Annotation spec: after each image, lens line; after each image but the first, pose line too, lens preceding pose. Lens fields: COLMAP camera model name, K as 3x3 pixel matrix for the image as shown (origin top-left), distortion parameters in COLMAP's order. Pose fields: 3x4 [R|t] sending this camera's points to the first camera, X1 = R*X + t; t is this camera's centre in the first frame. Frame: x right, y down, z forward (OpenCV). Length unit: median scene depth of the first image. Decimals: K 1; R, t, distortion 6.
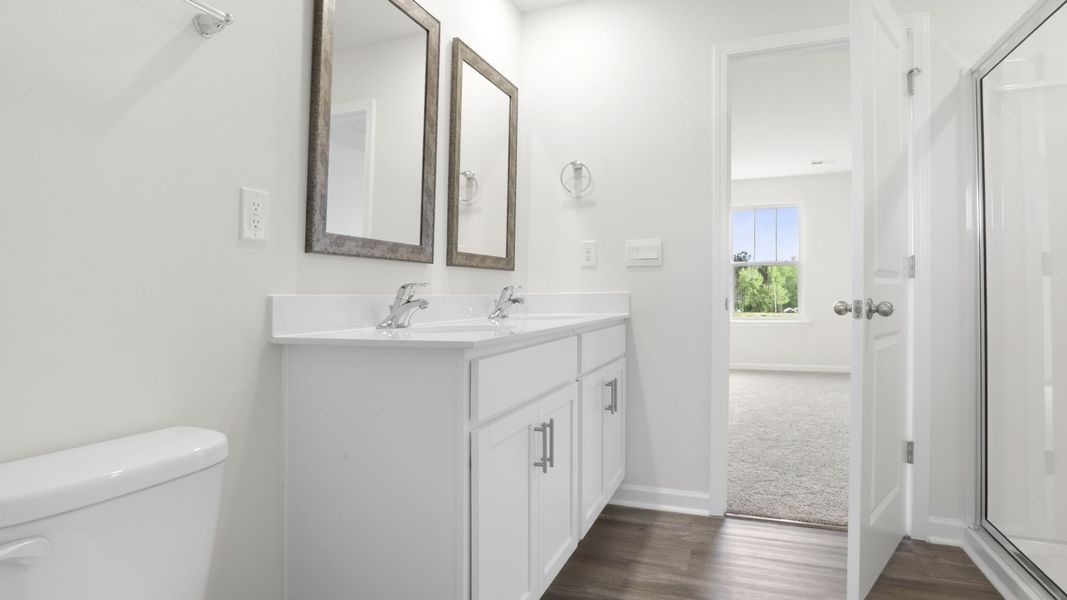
lens RADIAL K [[556.5, 0, 552.0], [0, 556.5, 294.4], [0, 0, 1]] dist [-0.036893, 0.000600]
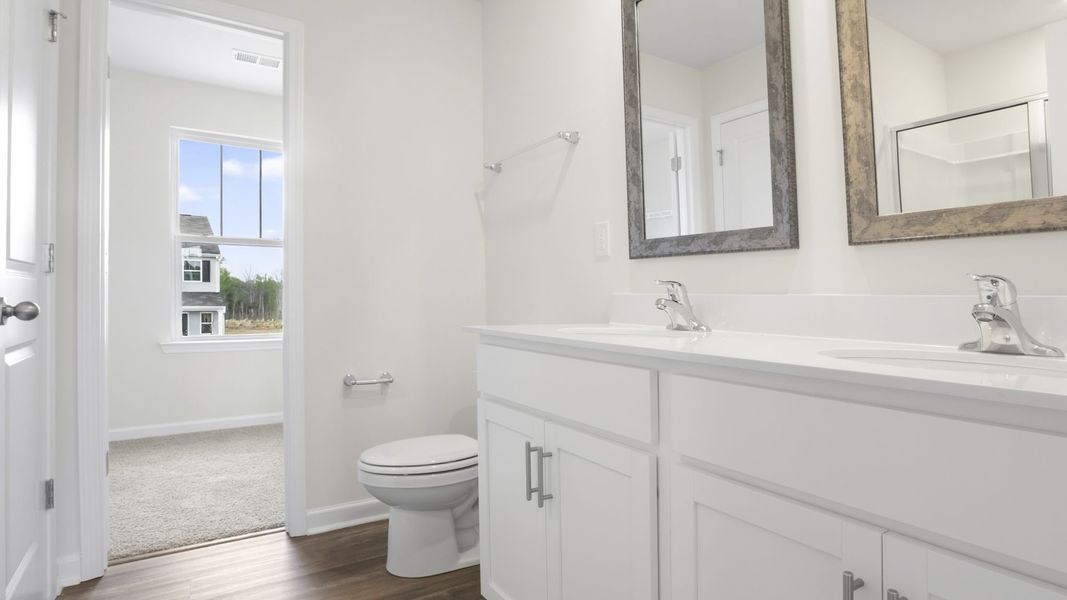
lens RADIAL K [[556.5, 0, 552.0], [0, 556.5, 294.4], [0, 0, 1]] dist [-0.036893, 0.000600]
pose [[-0.592176, -0.010786, -0.805737, 0.546556], [-0.017835, 0.999841, -0.000276, 0.005650], [0.805612, 0.014207, -0.592274, 1.303771]]
